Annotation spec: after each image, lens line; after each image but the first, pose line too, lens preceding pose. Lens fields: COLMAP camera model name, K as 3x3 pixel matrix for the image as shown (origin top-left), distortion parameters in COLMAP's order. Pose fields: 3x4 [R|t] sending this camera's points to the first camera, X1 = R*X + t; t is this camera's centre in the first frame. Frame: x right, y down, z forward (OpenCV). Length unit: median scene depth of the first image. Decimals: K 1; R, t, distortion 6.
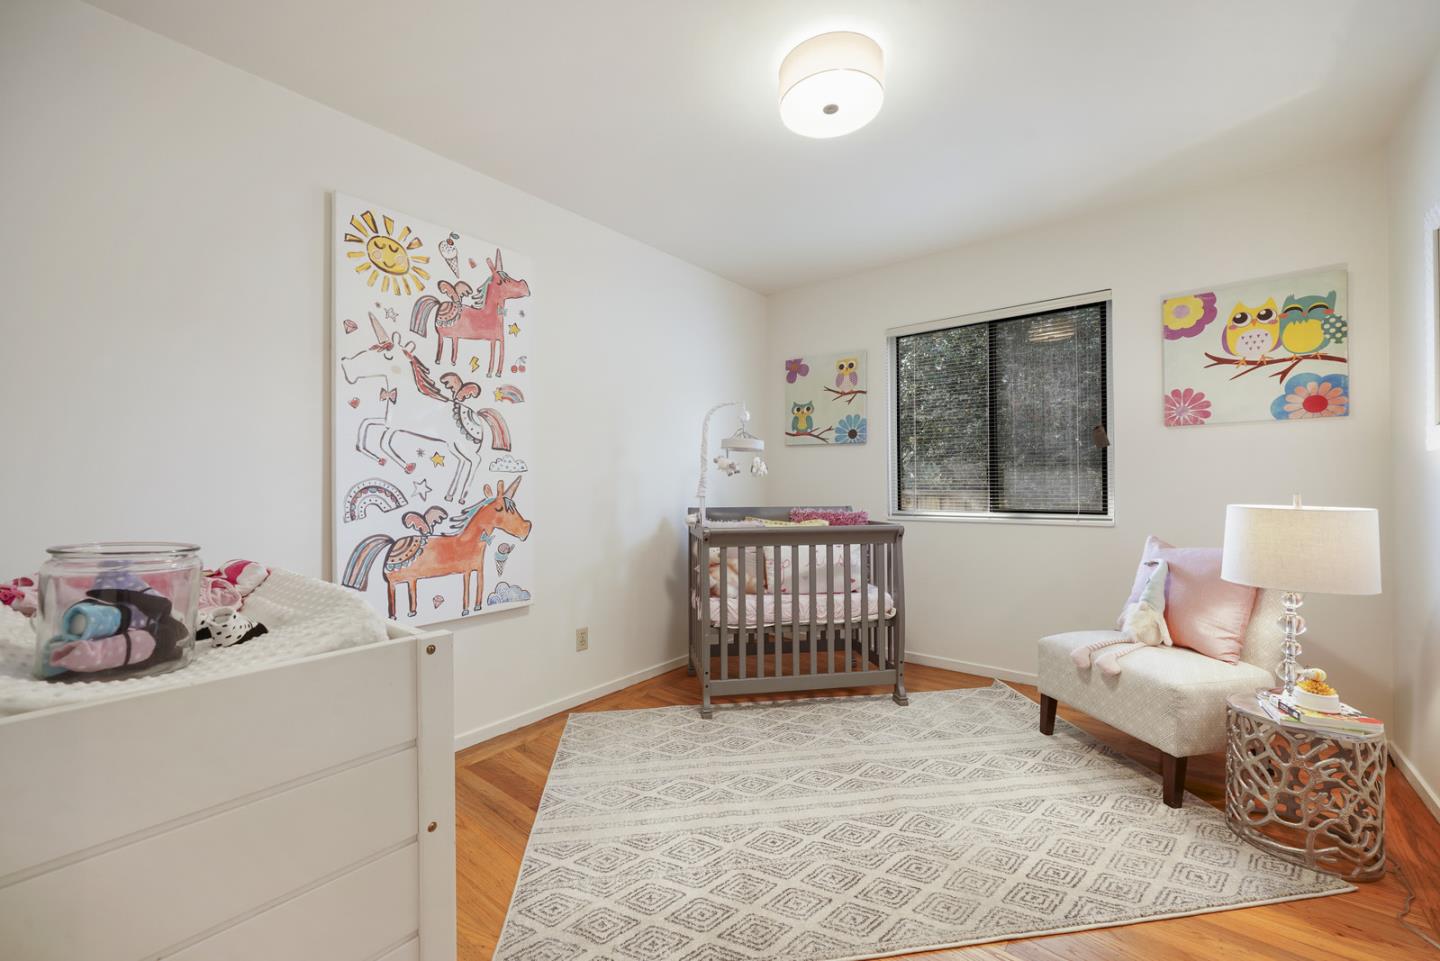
lens RADIAL K [[557.7, 0, 719.5], [0, 557.7, 478.7], [0, 0, 1]] dist [-0.010500, 0.000073]
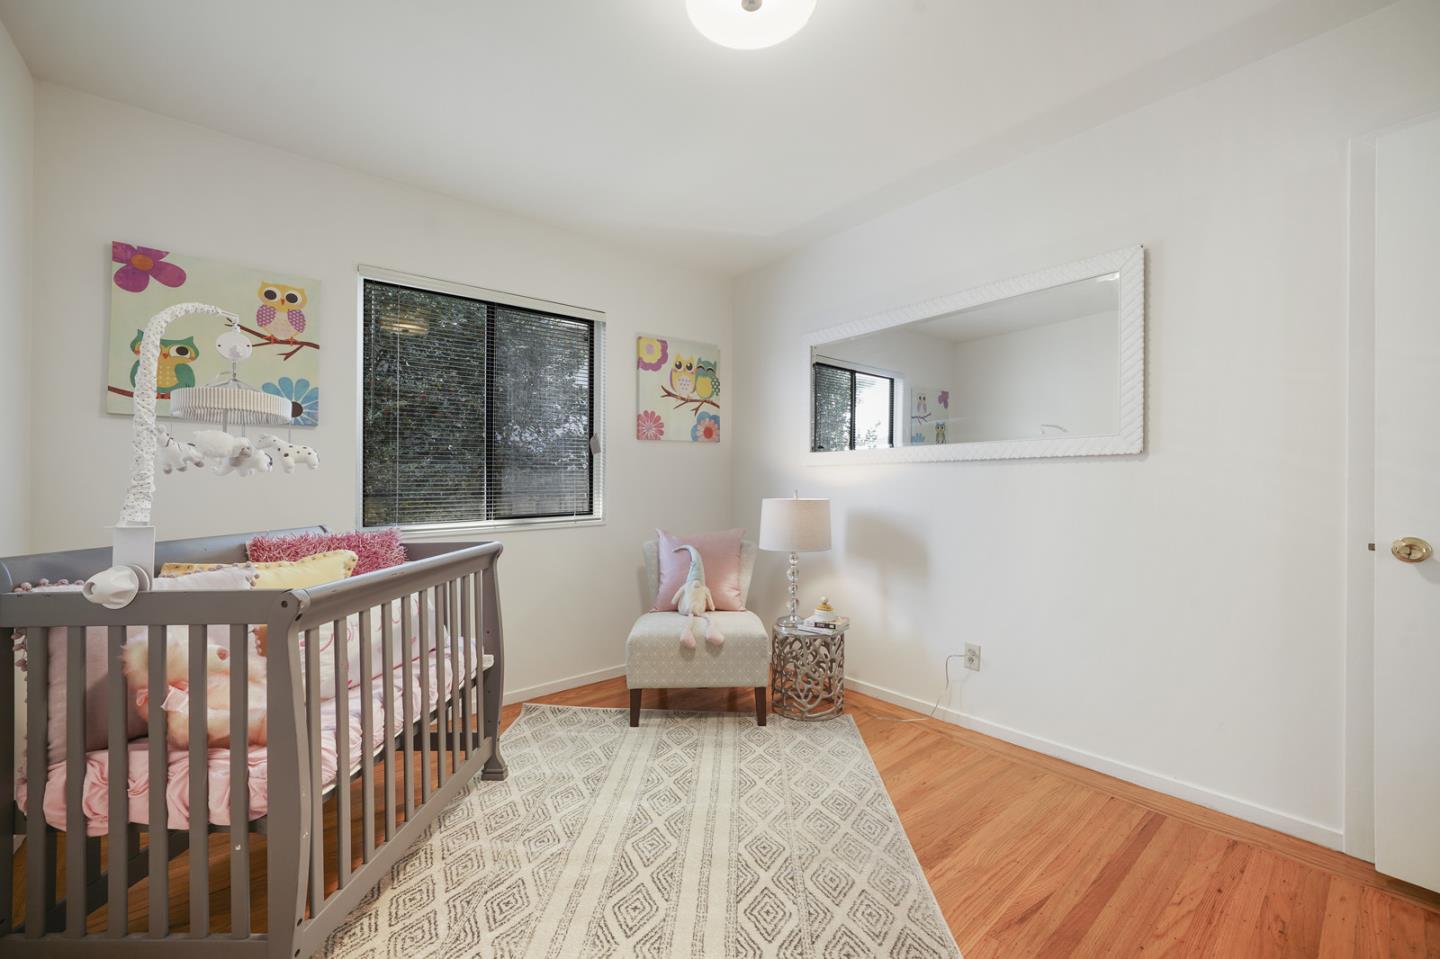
lens RADIAL K [[557.7, 0, 721.0], [0, 557.7, 483.0], [0, 0, 1]] dist [-0.010500, 0.000073]
pose [[0.210803, 0.000886, 0.977528, -0.382561], [0.001471, 0.999998, -0.001224, 0.004318], [-0.977528, 0.001696, 0.210801, 0.592215]]
